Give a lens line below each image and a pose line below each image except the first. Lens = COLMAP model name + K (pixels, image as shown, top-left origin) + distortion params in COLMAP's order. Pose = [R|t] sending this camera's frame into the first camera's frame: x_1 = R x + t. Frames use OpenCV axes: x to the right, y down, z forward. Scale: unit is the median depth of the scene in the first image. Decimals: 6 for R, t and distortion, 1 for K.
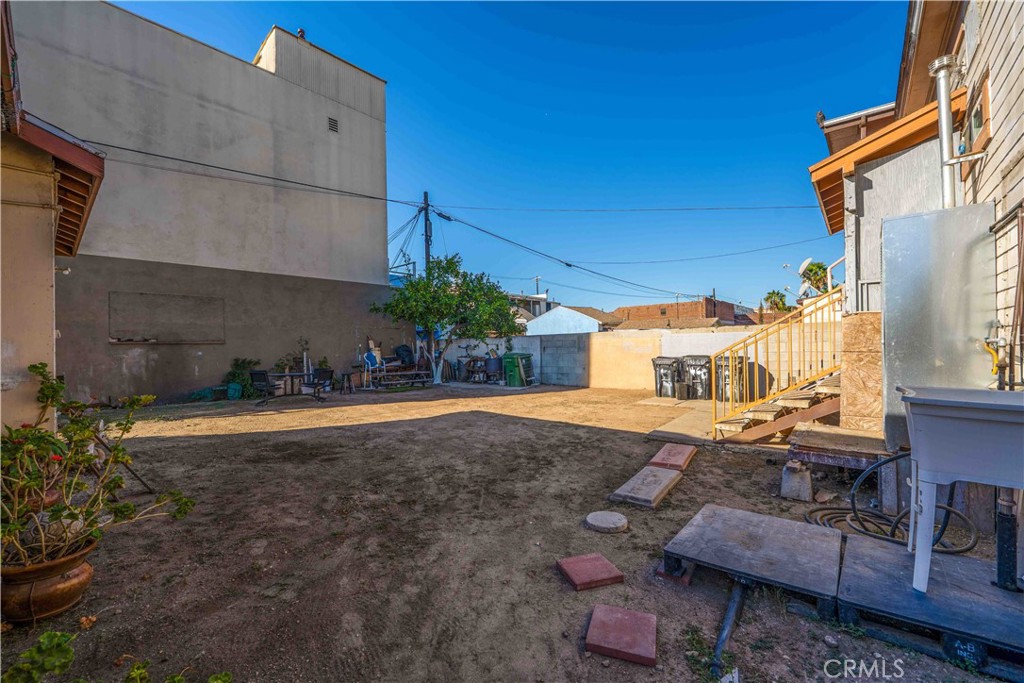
lens RADIAL K [[416.4, 0, 504.6], [0, 416.4, 344.4], [0, 0, 1]] dist [-0.010724, -0.000013]
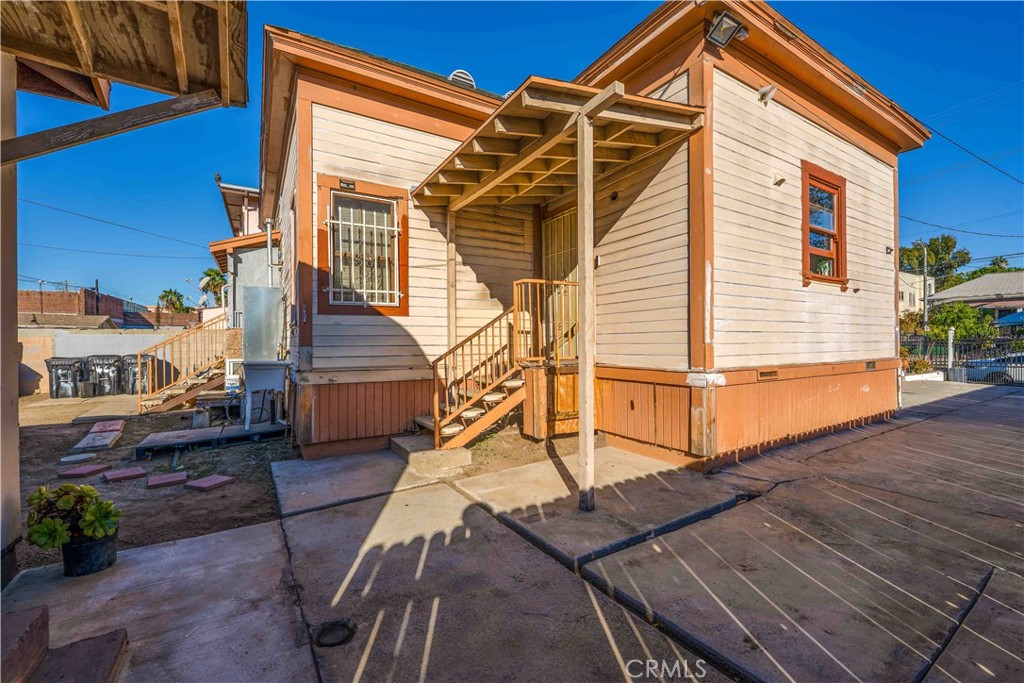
lens RADIAL K [[416.4, 0, 504.6], [0, 416.4, 342.7], [0, 0, 1]] dist [-0.010724, -0.000013]
pose [[0.307264, 0.010106, 0.951571, -0.239112], [-0.003459, 0.999949, -0.009502, 0.000915], [-0.951618, -0.000372, 0.307283, -0.321596]]
